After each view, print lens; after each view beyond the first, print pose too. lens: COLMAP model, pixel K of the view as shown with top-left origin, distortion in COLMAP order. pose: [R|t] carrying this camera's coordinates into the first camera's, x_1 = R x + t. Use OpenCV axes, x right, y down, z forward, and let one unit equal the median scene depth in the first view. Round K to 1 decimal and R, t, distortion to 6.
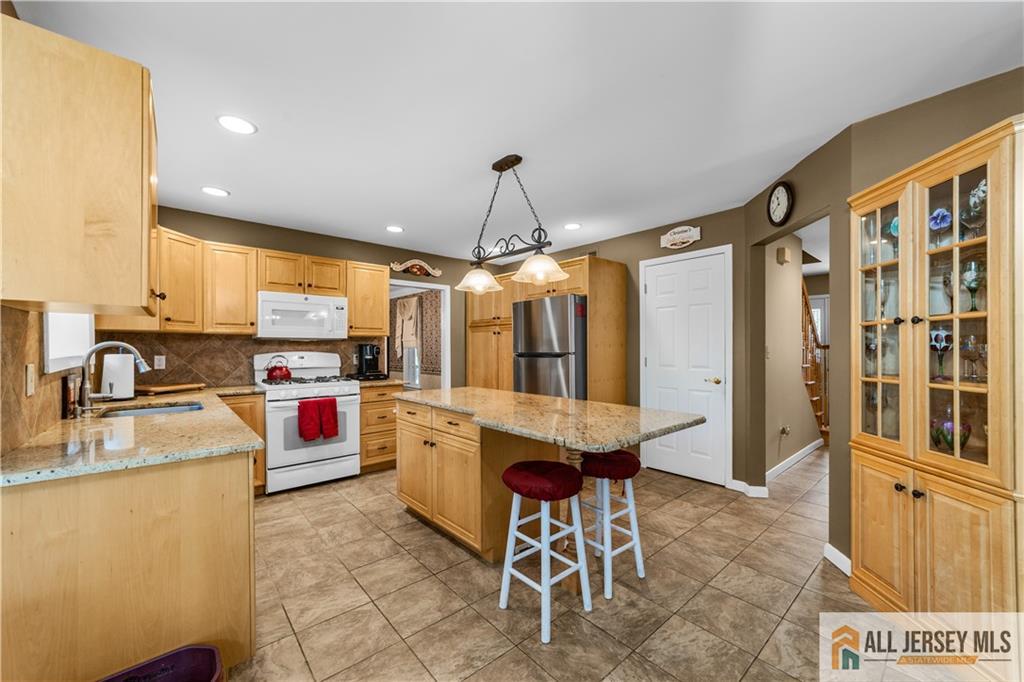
lens RADIAL K [[397.4, 0, 510.4], [0, 397.4, 349.7], [0, 0, 1]] dist [0.009323, 0.000382]
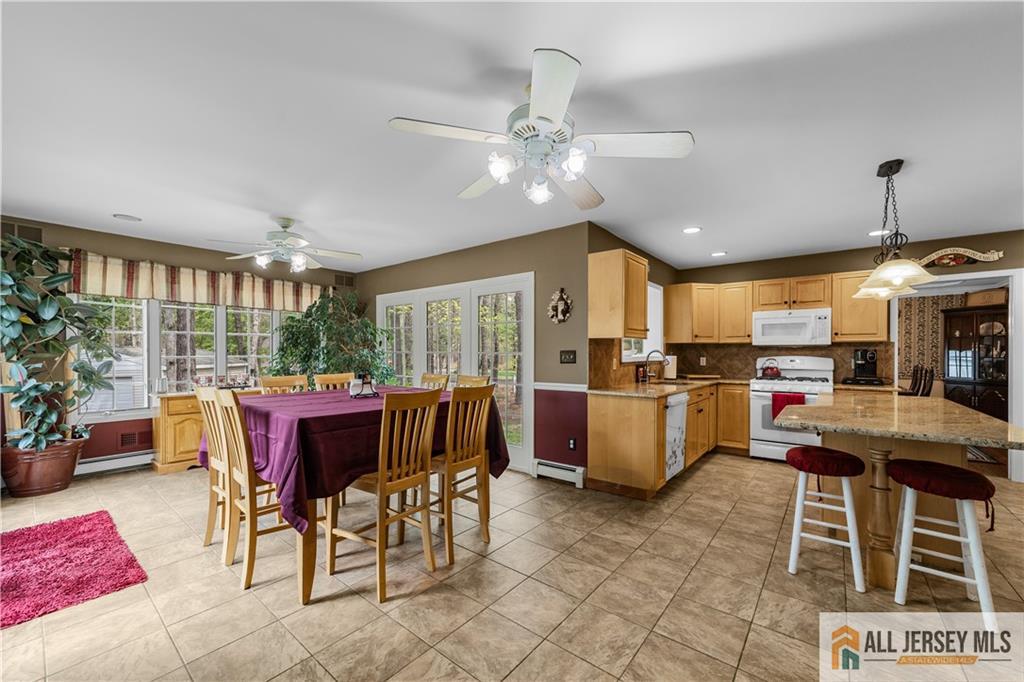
lens RADIAL K [[397.4, 0, 516.5], [0, 397.4, 353.7], [0, 0, 1]] dist [0.009323, 0.000382]
pose [[0.199412, 0.006022, -0.979897, 0.538137], [-0.006140, 0.999969, 0.004896, -0.002964], [0.979896, 0.005040, 0.199443, -0.082368]]
